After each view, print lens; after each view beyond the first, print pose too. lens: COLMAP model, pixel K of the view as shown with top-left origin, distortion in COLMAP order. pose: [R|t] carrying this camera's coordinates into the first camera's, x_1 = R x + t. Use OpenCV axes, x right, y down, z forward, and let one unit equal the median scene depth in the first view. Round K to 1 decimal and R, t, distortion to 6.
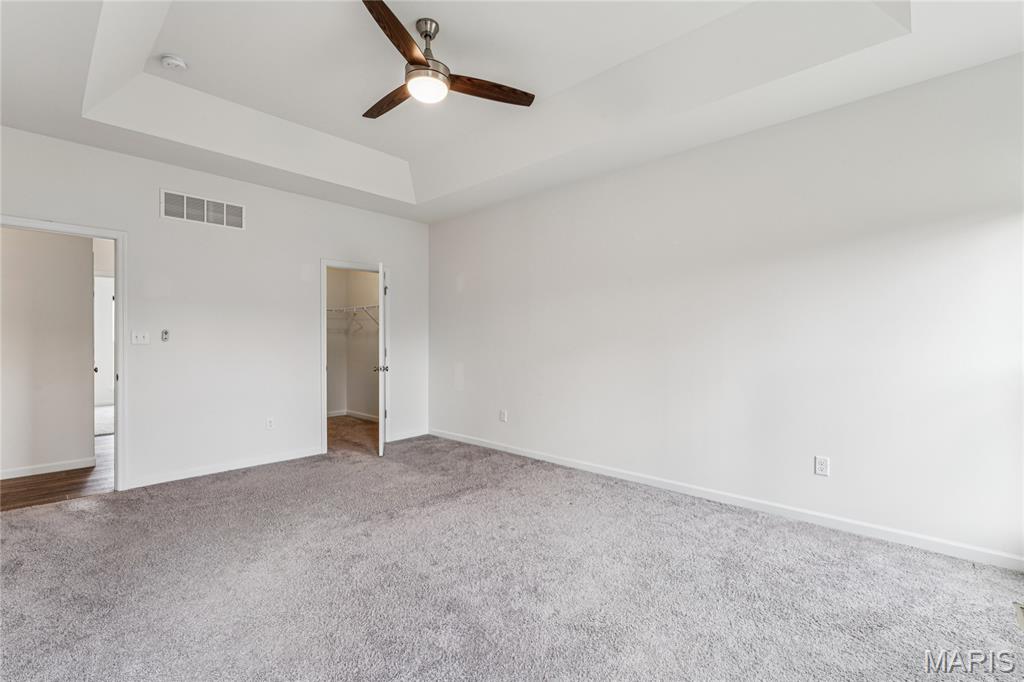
lens RADIAL K [[450.0, 0, 508.1], [0, 450.0, 339.7], [0, 0, 1]] dist [-0.000634, 0.000026]
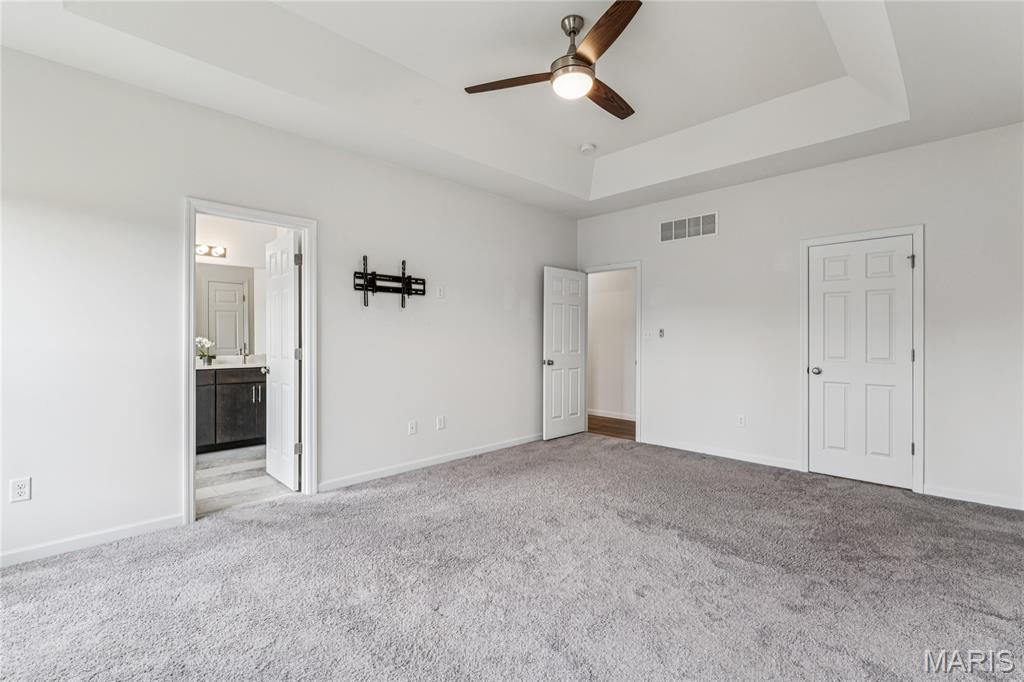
lens RADIAL K [[450.0, 0, 508.1], [0, 450.0, 339.7], [0, 0, 1]] dist [-0.000634, 0.000026]
pose [[-0.034740, 0.006922, -0.999372, 0.560382], [0.003113, 0.999972, 0.006818, -0.001106], [0.999392, -0.002874, -0.034761, 0.598598]]
